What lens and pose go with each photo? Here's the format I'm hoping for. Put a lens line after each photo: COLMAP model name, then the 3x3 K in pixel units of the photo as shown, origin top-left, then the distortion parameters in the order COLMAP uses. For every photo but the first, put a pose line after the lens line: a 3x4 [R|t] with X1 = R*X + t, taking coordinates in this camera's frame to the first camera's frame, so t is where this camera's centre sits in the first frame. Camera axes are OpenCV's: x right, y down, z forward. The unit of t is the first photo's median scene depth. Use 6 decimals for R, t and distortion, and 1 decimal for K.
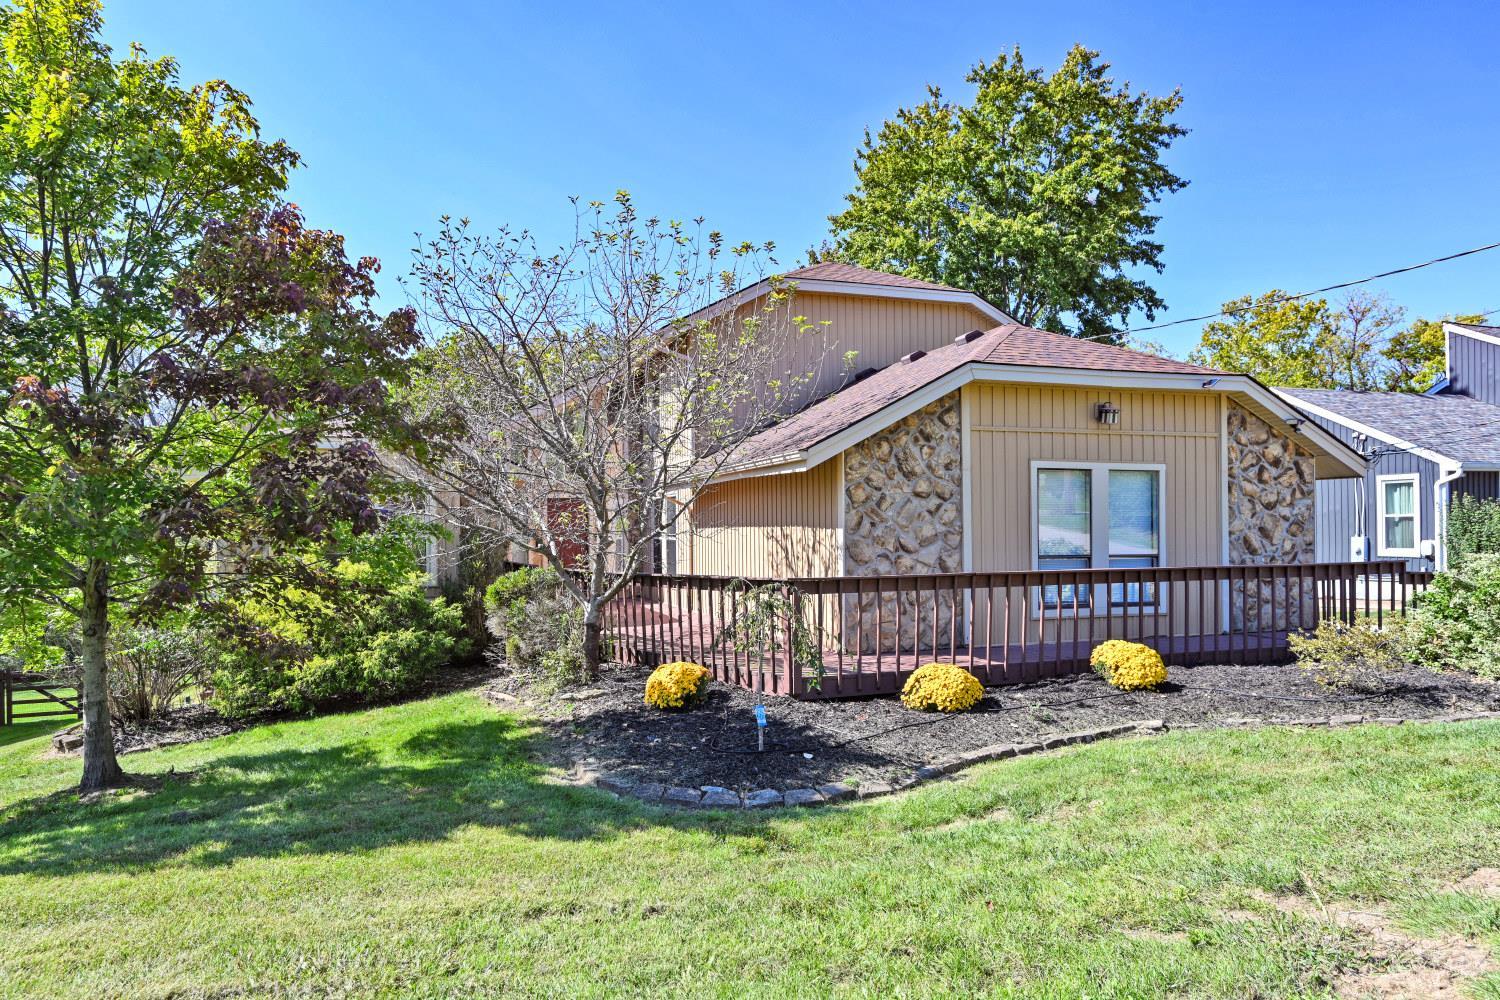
lens RADIAL K [[890.4, 0, 750.4], [0, 890.4, 508.0], [0, 0, 1]] dist [0.005300, 0.000298]
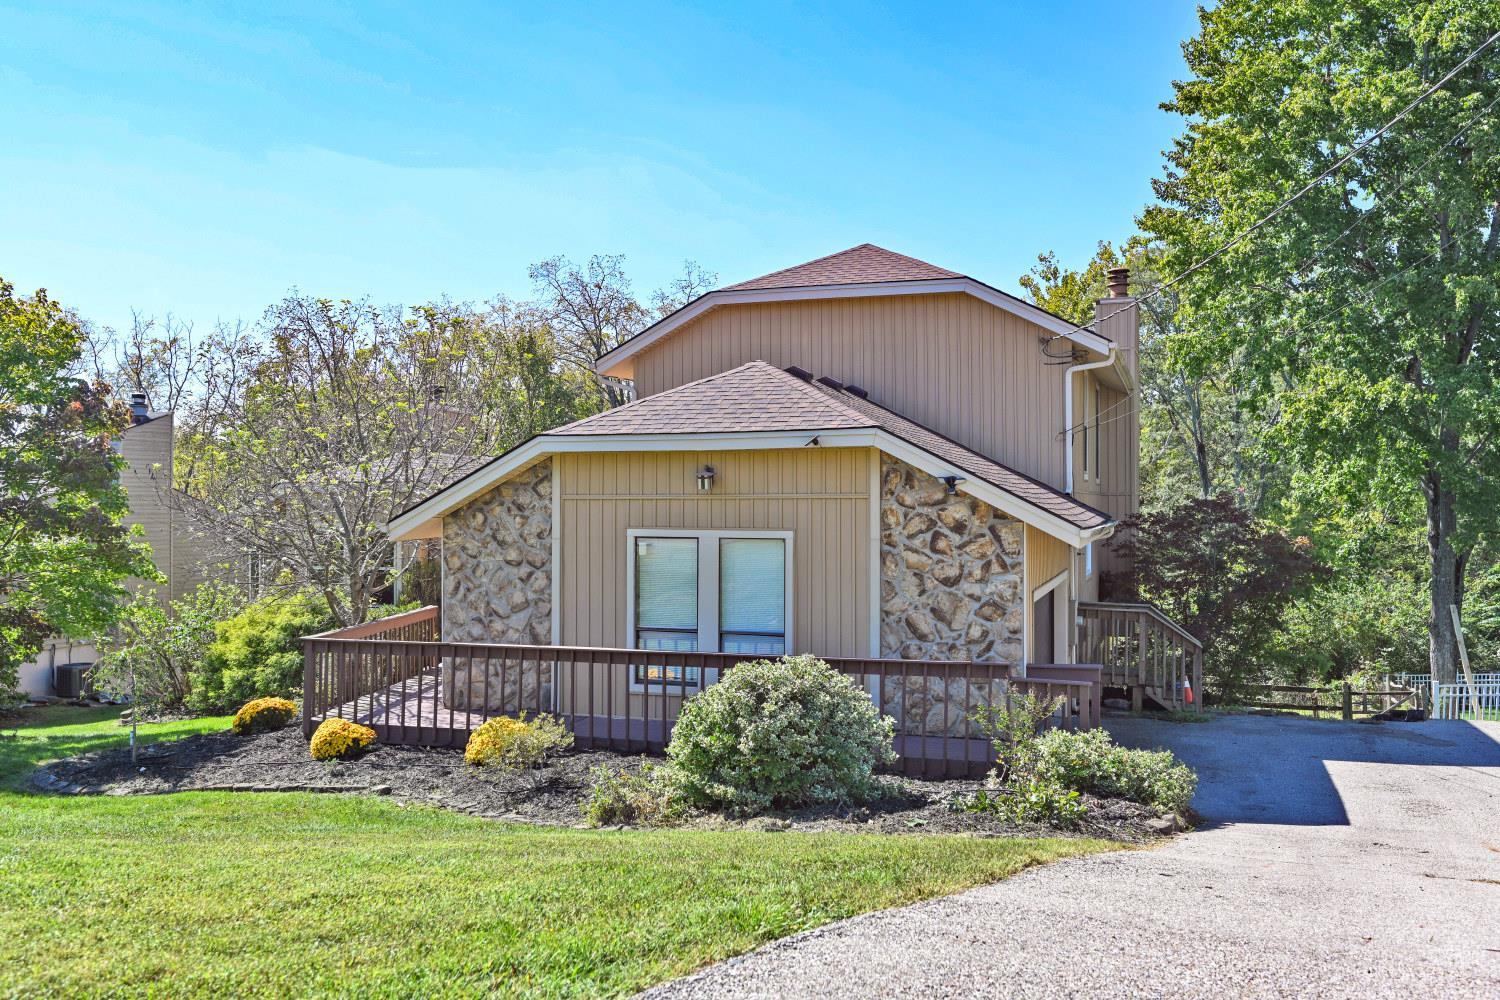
lens RADIAL K [[1267.7, 0, 750.6], [0, 1267.7, 496.2], [0, 0, 1]] dist [0.055754, -0.001093]
pose [[0.811009, -0.001754, -0.585031, 1.270975], [0.000211, 0.999996, -0.002706, -0.087588], [0.585034, 0.002071, 0.811006, -0.041654]]
